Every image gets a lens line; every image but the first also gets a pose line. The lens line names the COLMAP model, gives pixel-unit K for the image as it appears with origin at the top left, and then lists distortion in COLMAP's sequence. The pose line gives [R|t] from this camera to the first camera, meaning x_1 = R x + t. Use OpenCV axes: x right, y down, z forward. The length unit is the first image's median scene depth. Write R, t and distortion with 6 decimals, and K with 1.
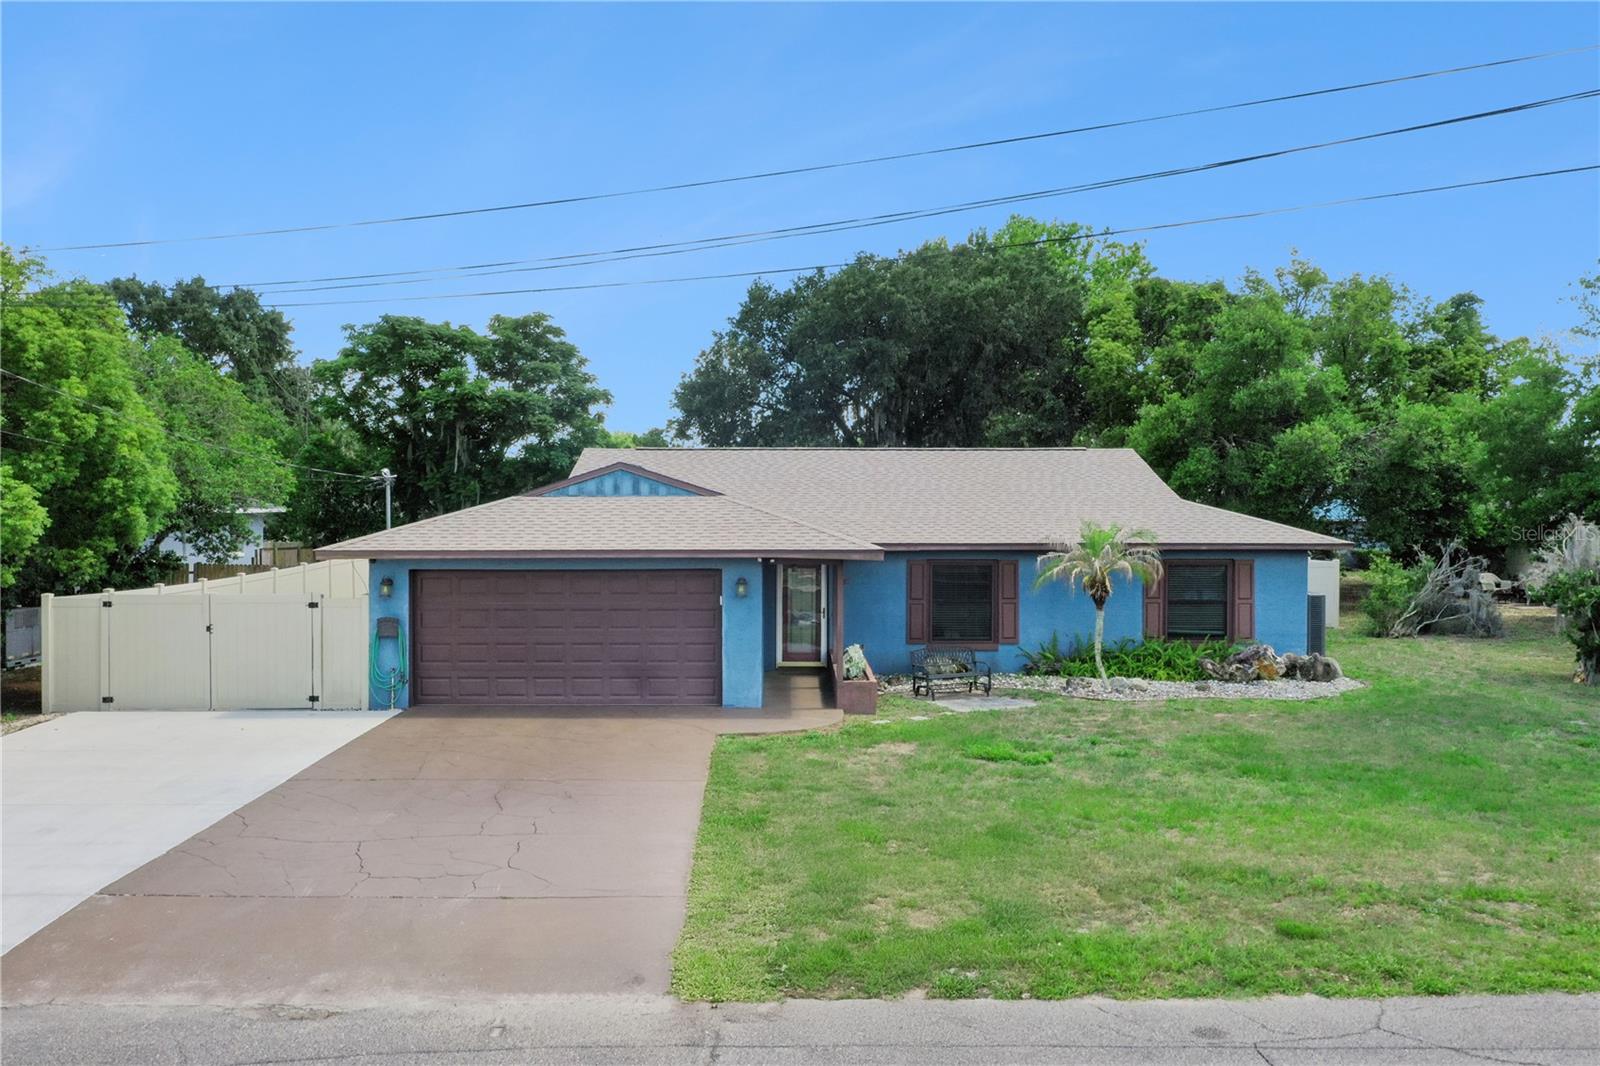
lens RADIAL K [[1290.7, 0, 828.3], [0, 1290.7, 492.2], [0, 0, 1]] dist [-0.005982, 0.000275]
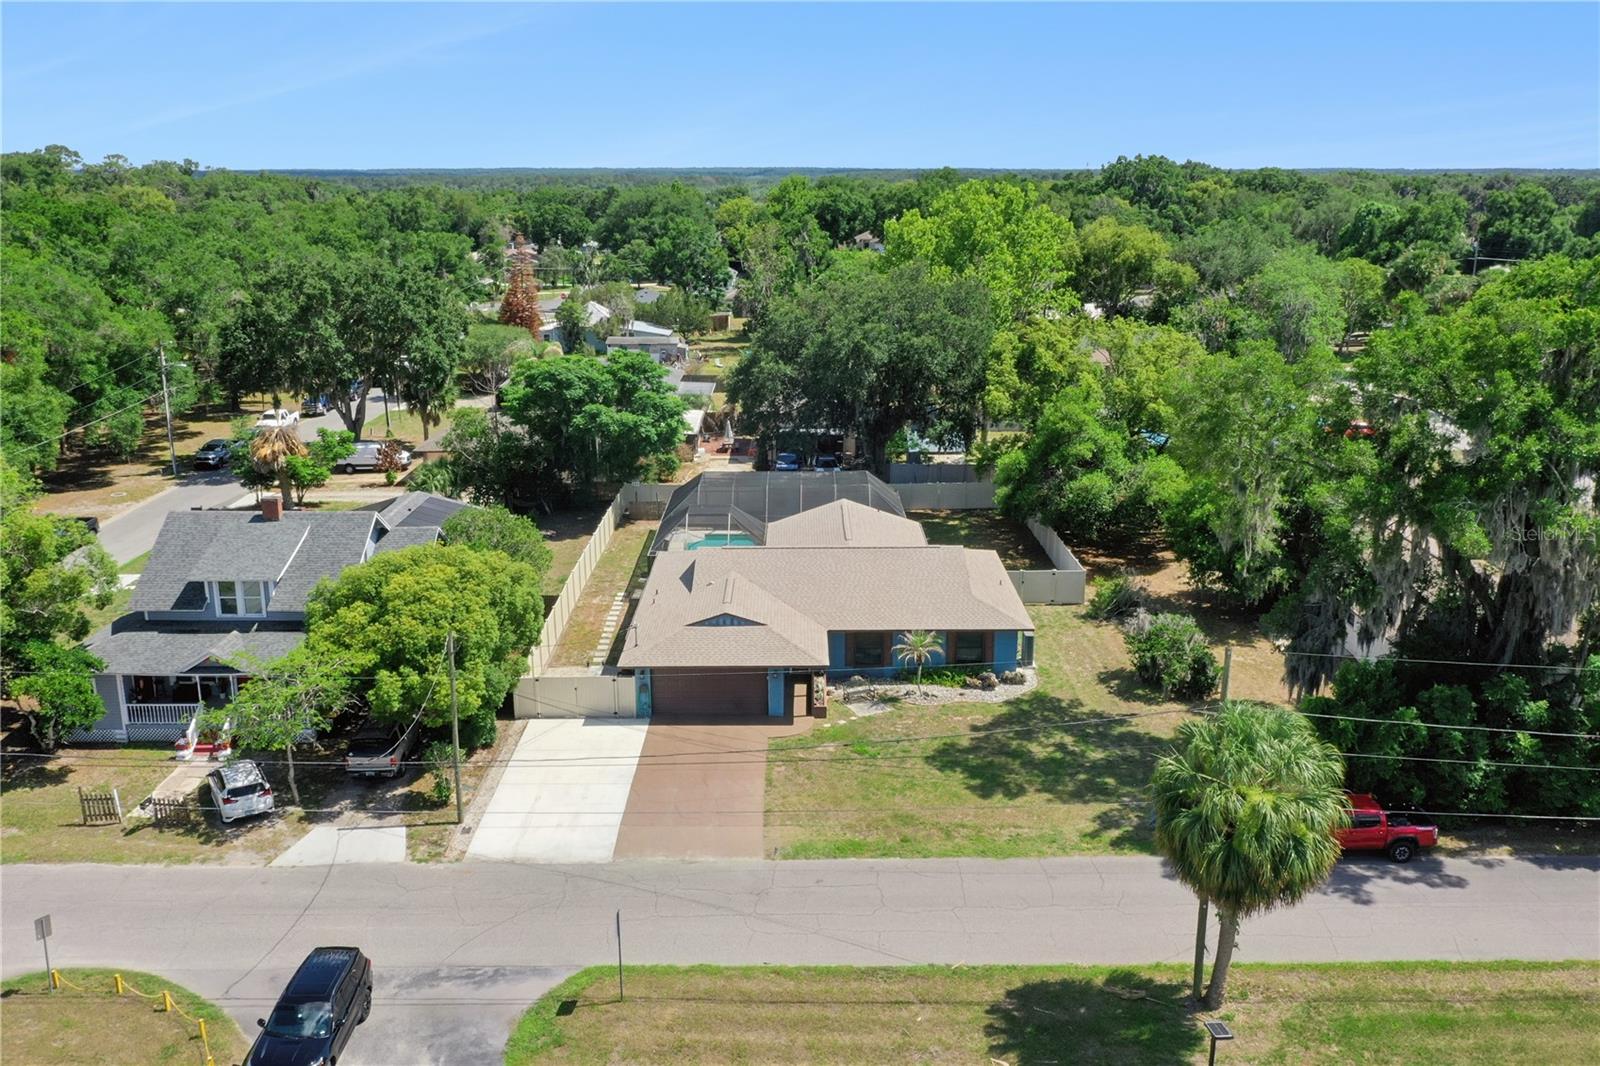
lens RADIAL K [[1290.7, 0, 828.3], [0, 1290.7, 492.2], [0, 0, 1]] dist [-0.005982, 0.000275]
pose [[0.999879, 0.008852, -0.012791, 0.066435], [-0.005429, 0.969173, 0.246322, -0.863381], [0.014577, -0.246223, 0.969104, -1.351702]]
